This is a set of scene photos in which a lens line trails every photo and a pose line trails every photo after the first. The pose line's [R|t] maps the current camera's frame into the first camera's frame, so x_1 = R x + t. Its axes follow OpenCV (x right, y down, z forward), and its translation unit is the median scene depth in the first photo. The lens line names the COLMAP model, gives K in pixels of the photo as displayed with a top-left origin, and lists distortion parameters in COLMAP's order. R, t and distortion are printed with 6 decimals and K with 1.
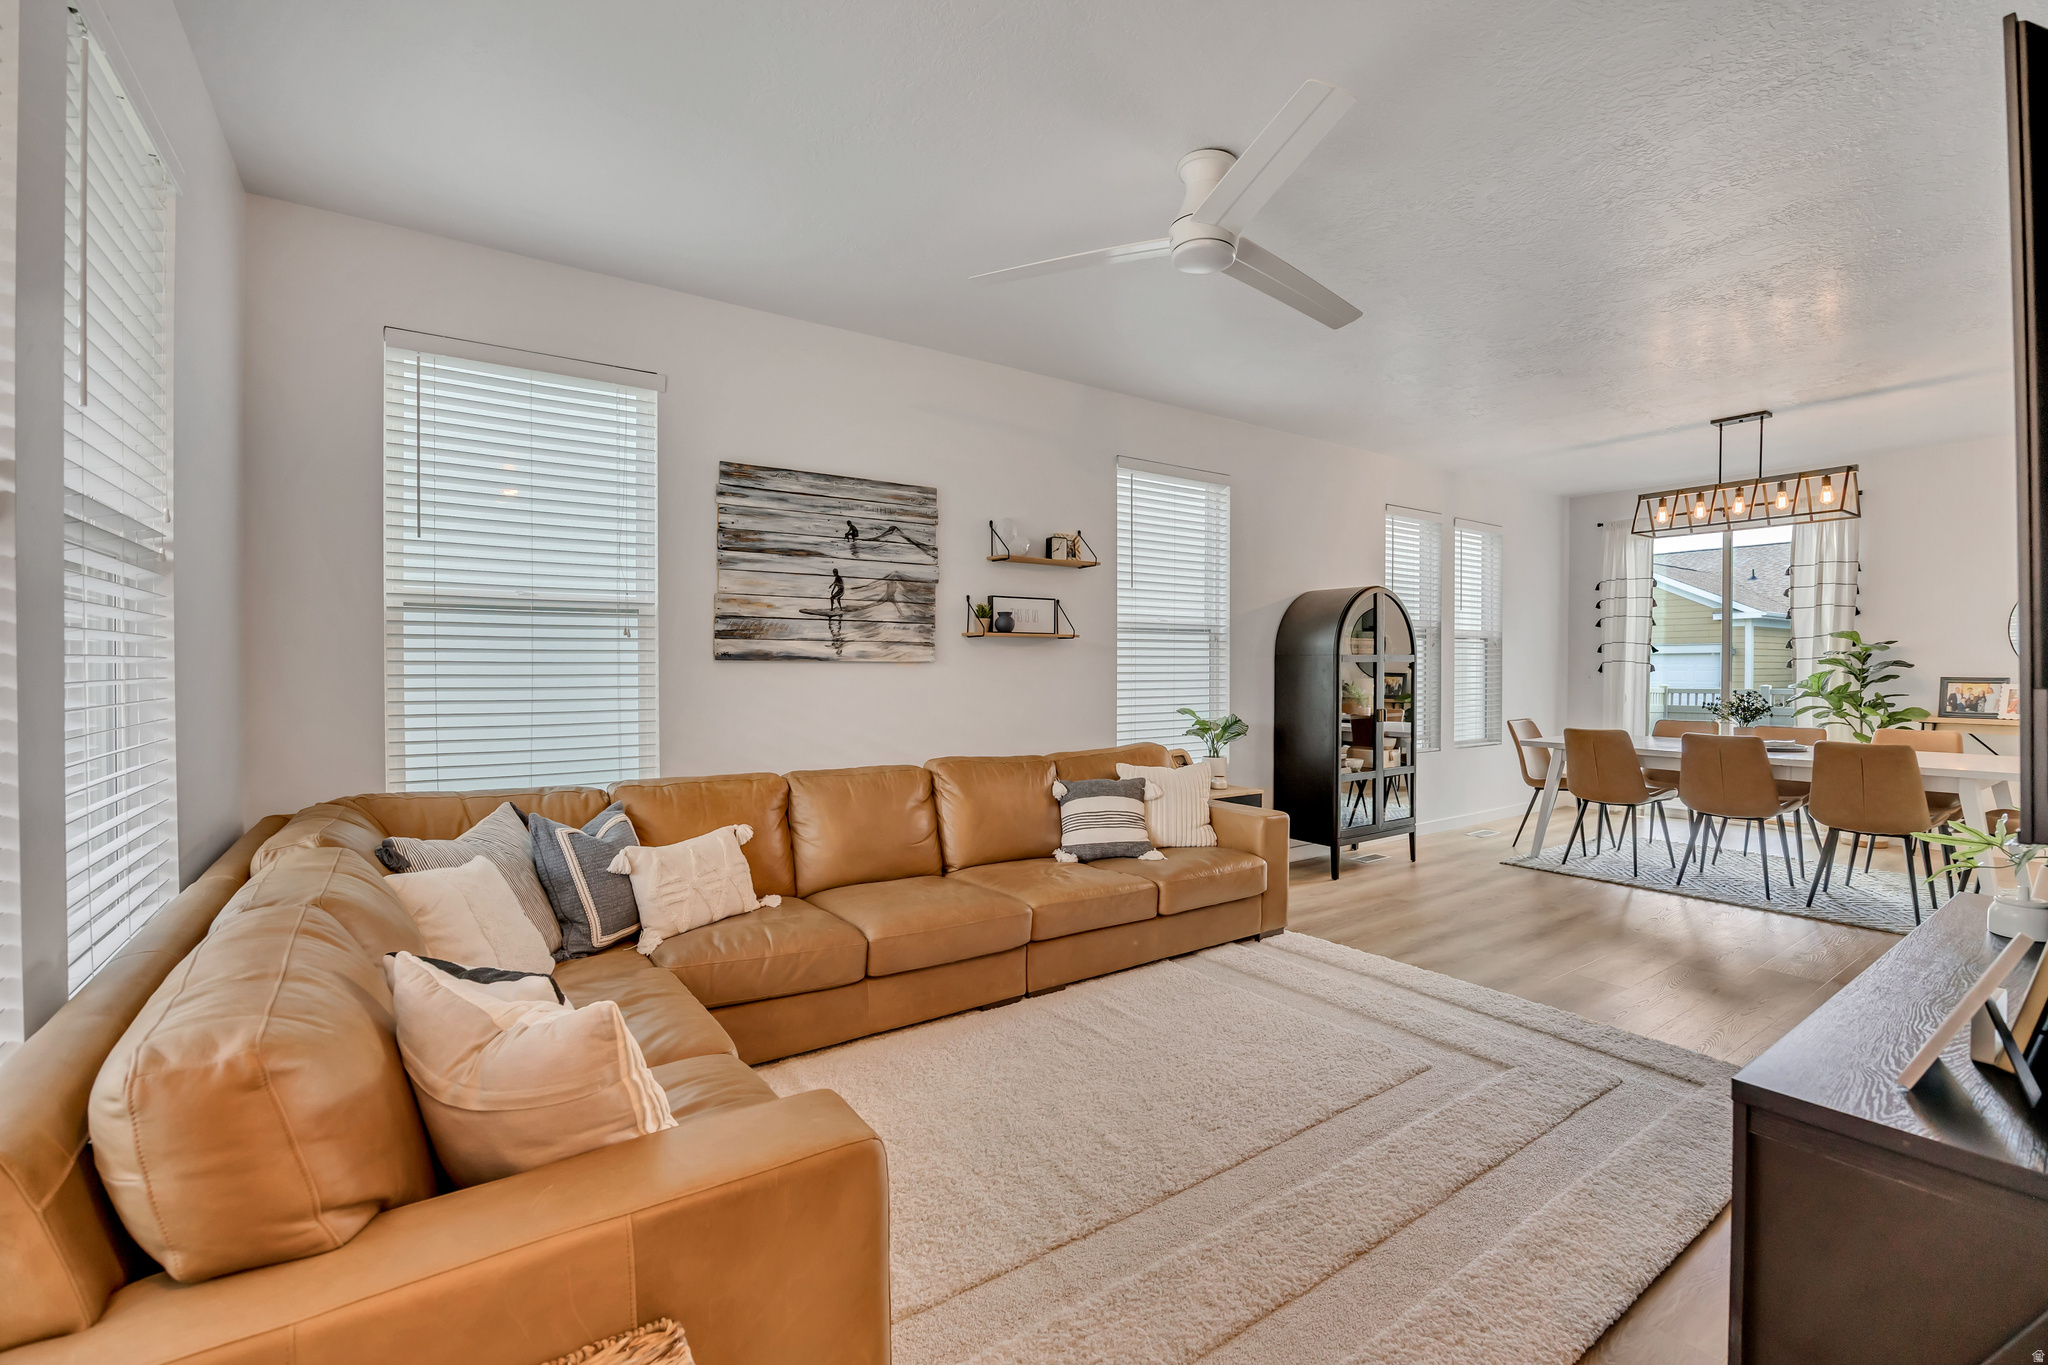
lens RADIAL K [[877.9, 0, 1036.3], [0, 877.9, 670.0], [0, 0, 1]] dist [-0.014728, 0.002081]
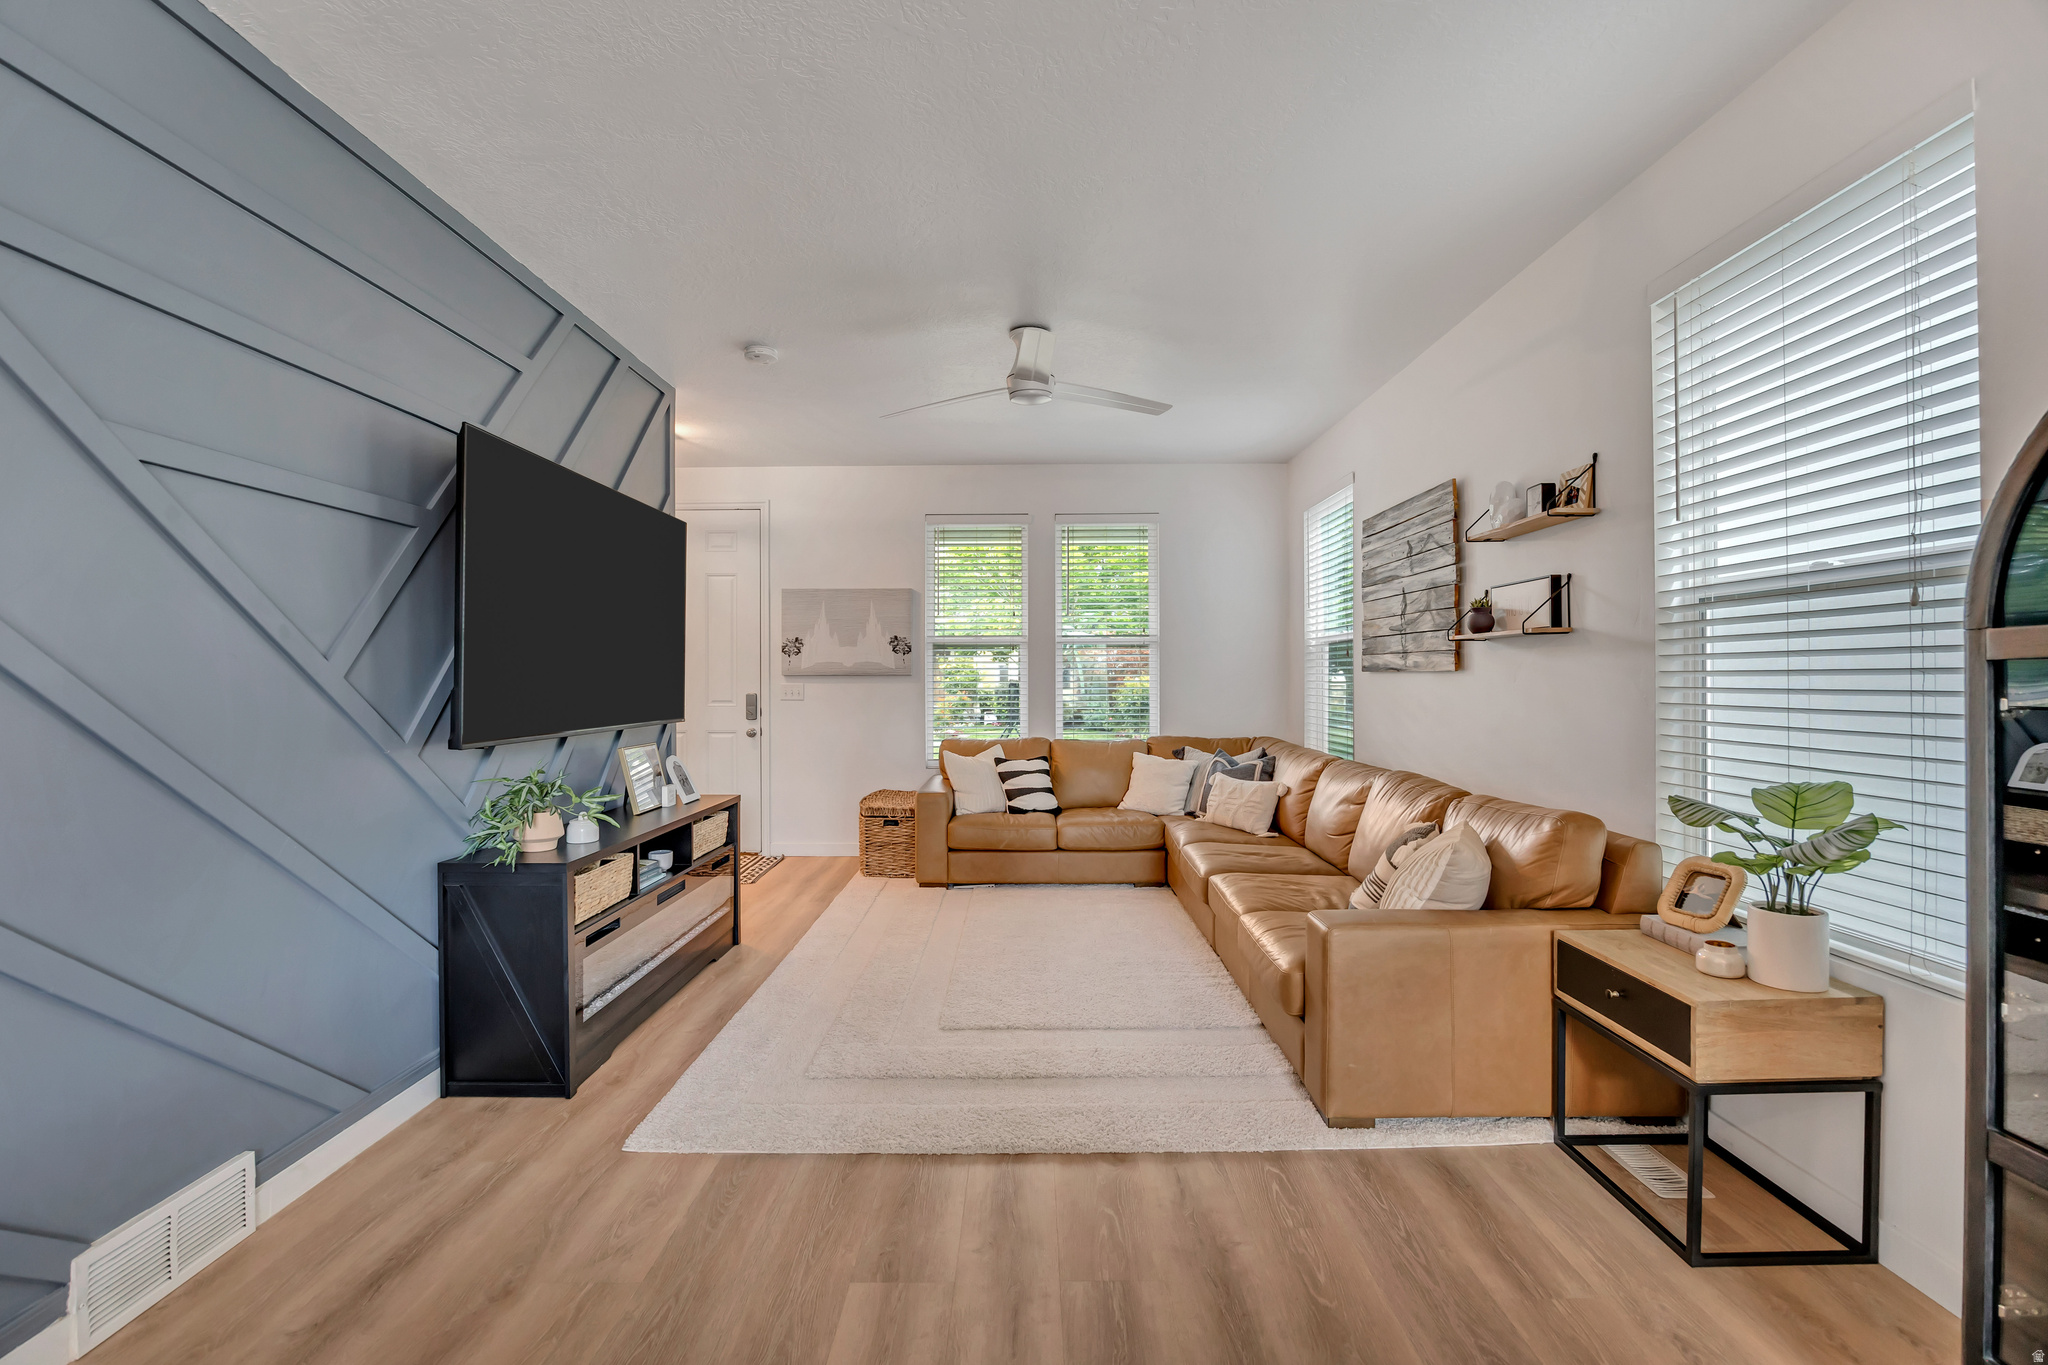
lens RADIAL K [[877.9, 0, 1032.5], [0, 877.9, 678.4], [0, 0, 1]] dist [-0.014728, 0.002081]
pose [[-0.569463, 0.003769, -0.822008, 0.890238], [-0.000040, 0.999989, 0.004613, -0.005985], [0.822017, 0.002660, -0.569457, 1.182910]]
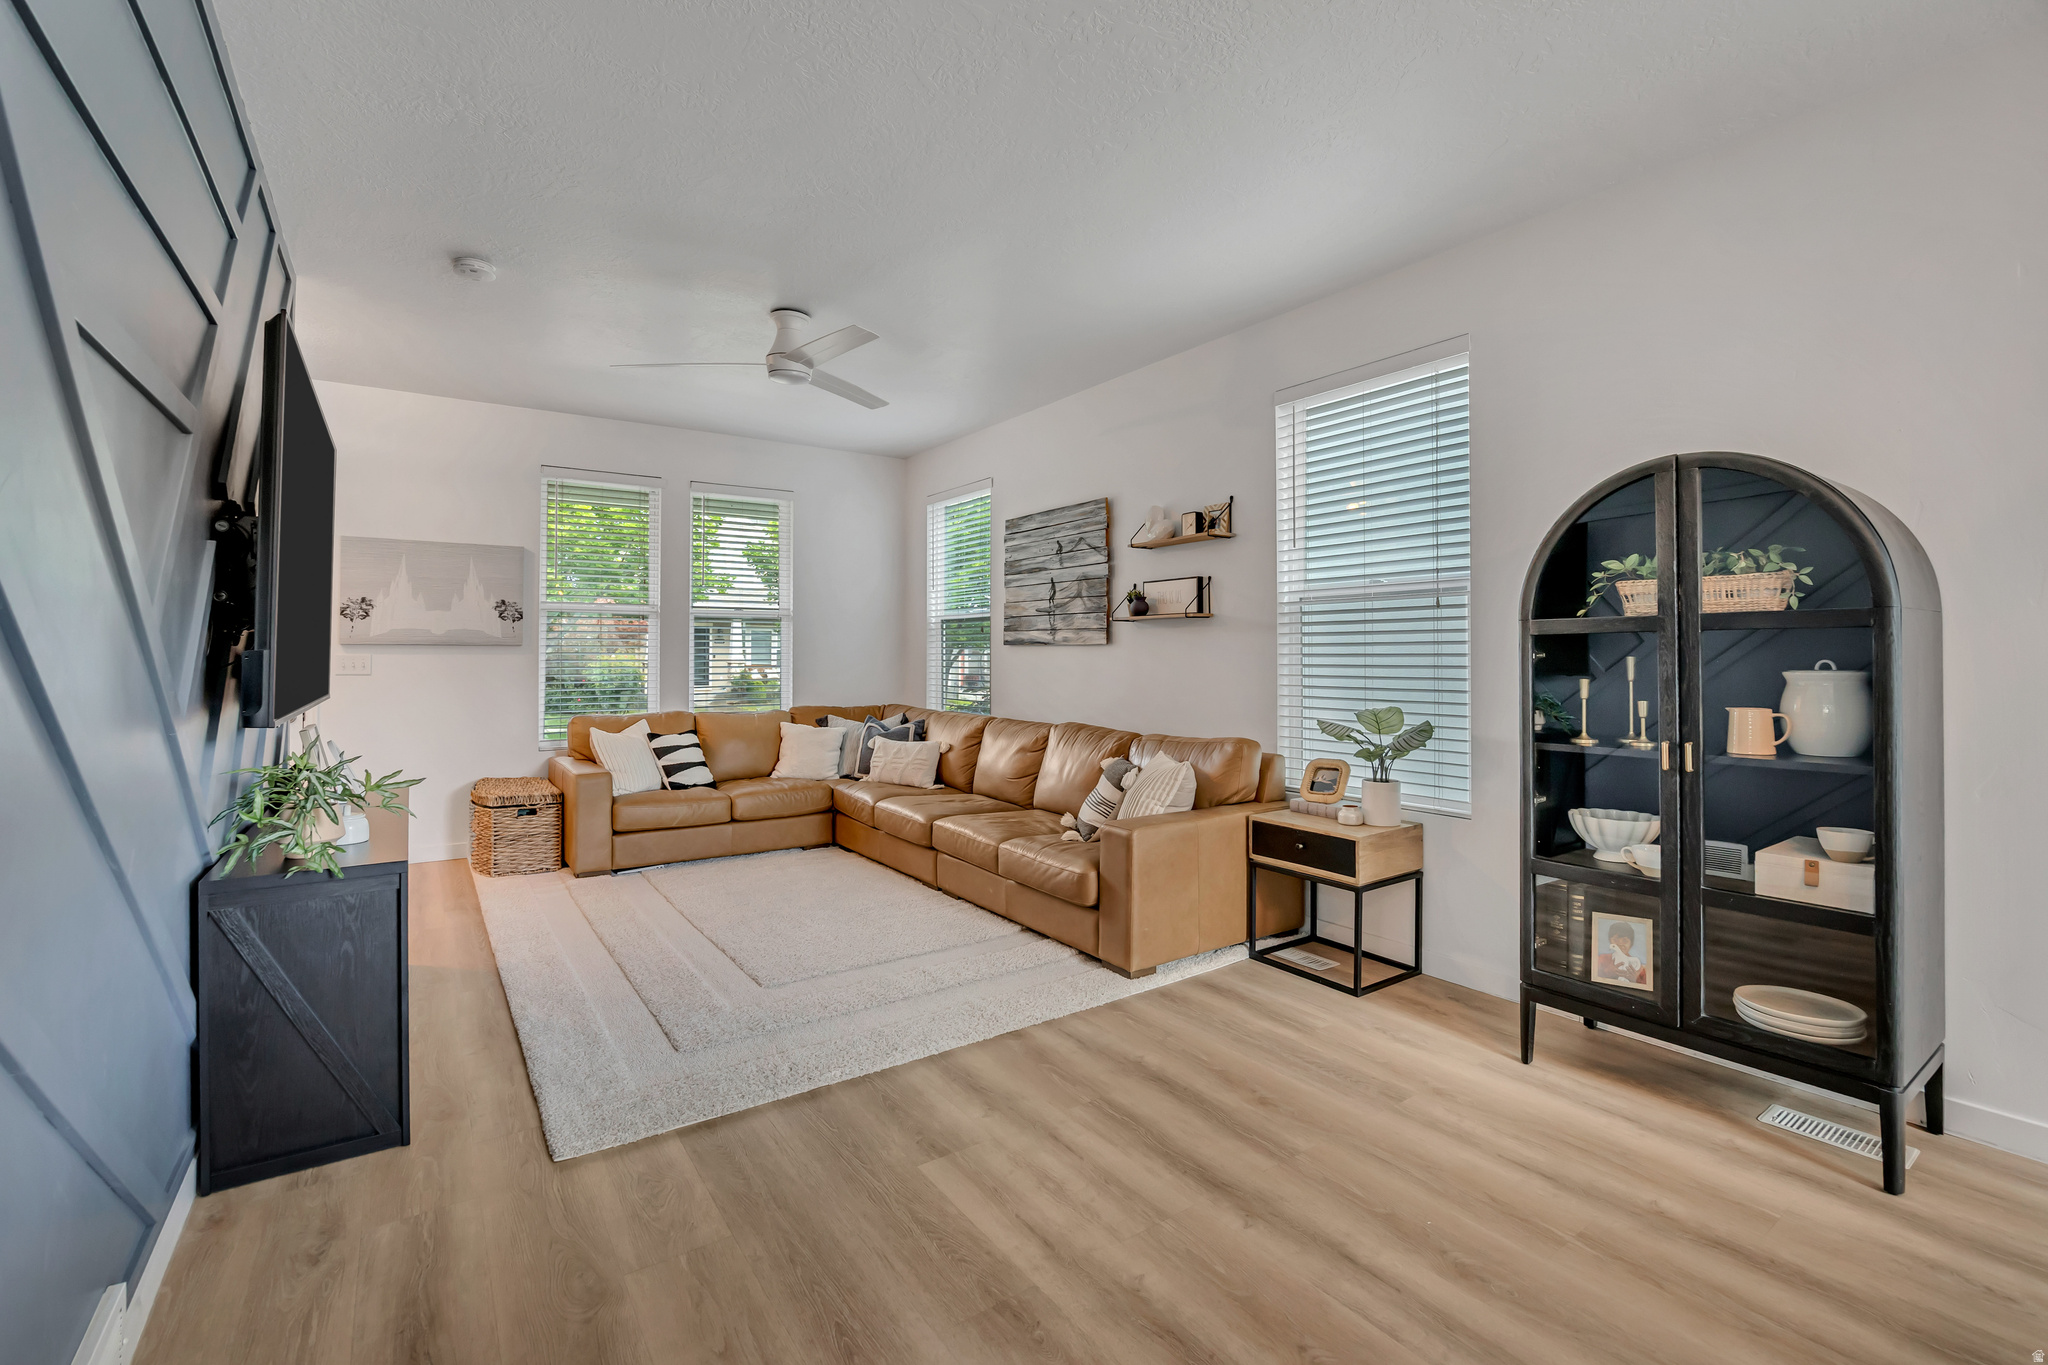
lens RADIAL K [[877.9, 0, 1020.9], [0, 877.9, 649.7], [0, 0, 1]] dist [-0.014728, 0.002081]
pose [[-0.001362, -0.004692, -0.999988, 1.093962], [-0.004853, 0.999977, -0.004685, 0.004350], [0.999987, 0.004846, -0.001385, 0.907811]]
